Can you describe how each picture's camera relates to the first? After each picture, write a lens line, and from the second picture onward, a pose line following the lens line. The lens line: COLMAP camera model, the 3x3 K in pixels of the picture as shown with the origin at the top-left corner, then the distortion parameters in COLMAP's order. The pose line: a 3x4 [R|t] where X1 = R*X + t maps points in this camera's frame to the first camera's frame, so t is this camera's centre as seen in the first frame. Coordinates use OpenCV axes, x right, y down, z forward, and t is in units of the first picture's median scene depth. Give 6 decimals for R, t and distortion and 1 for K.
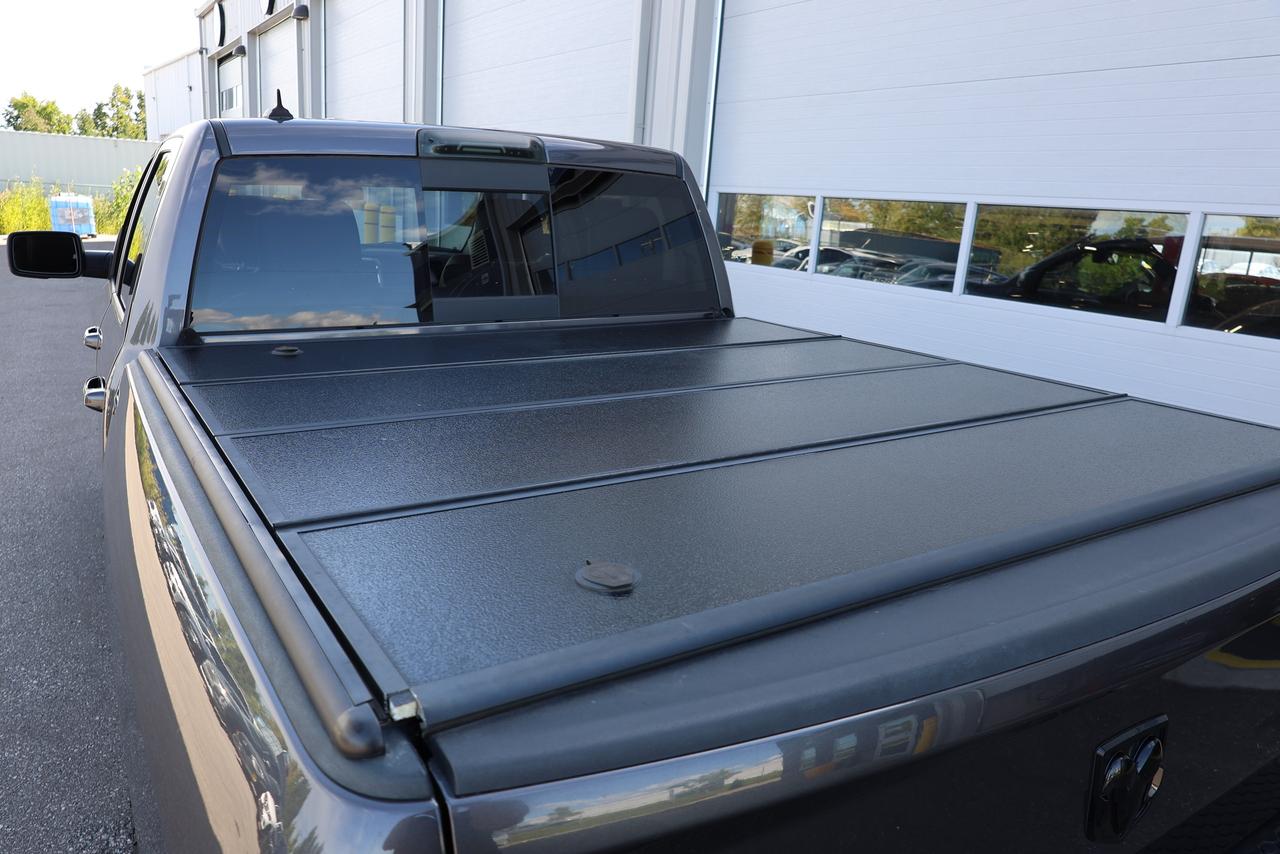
lens RADIAL K [[891.6, 0, 640.0], [0, 891.6, 427.0], [0, 0, 1]] dist [-0.003676, 0.004729]
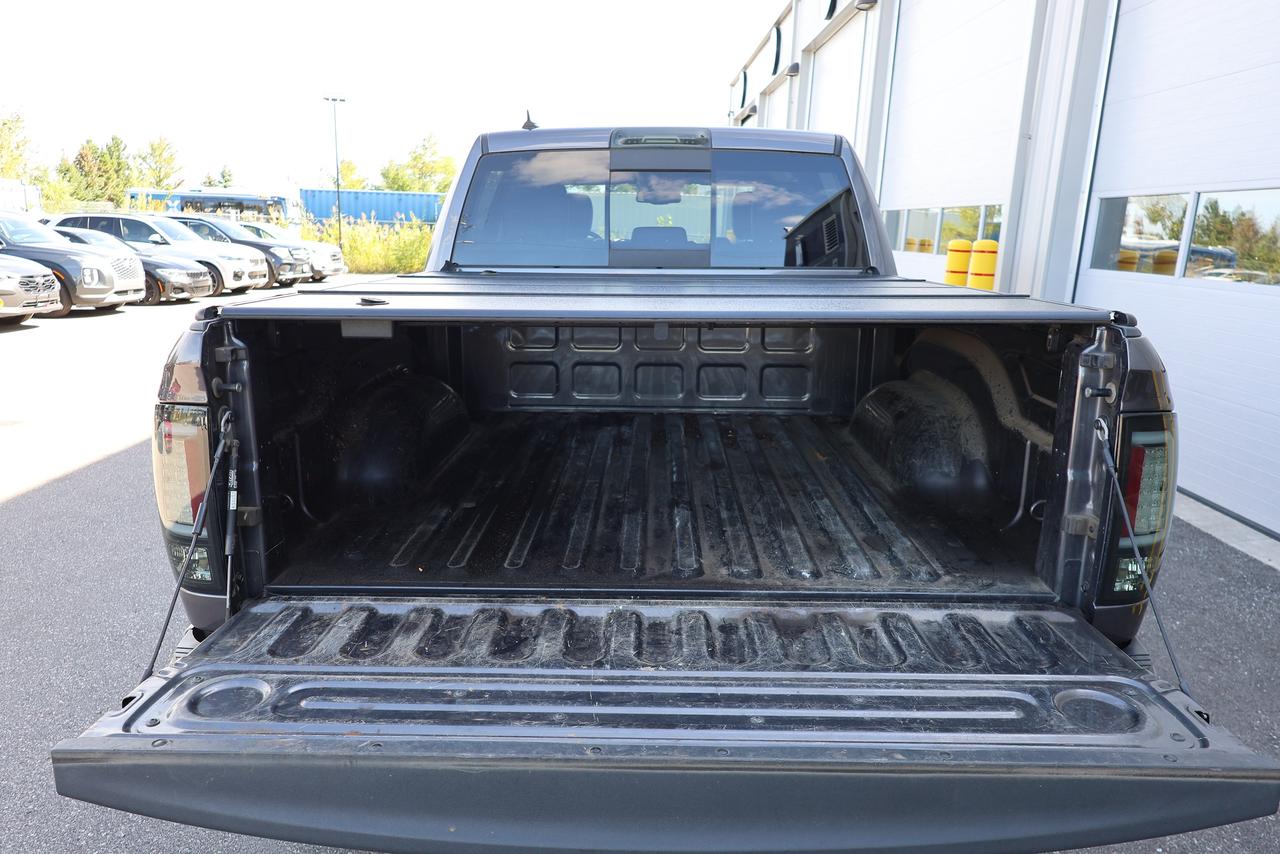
lens RADIAL K [[891.6, 0, 640.0], [0, 891.6, 427.0], [0, 0, 1]] dist [-0.003676, 0.004729]
pose [[0.843112, 0.088450, -0.530413, 0.281806], [-0.115124, 0.993199, -0.017371, 0.075364], [0.525269, 0.075709, 0.847561, -0.065927]]
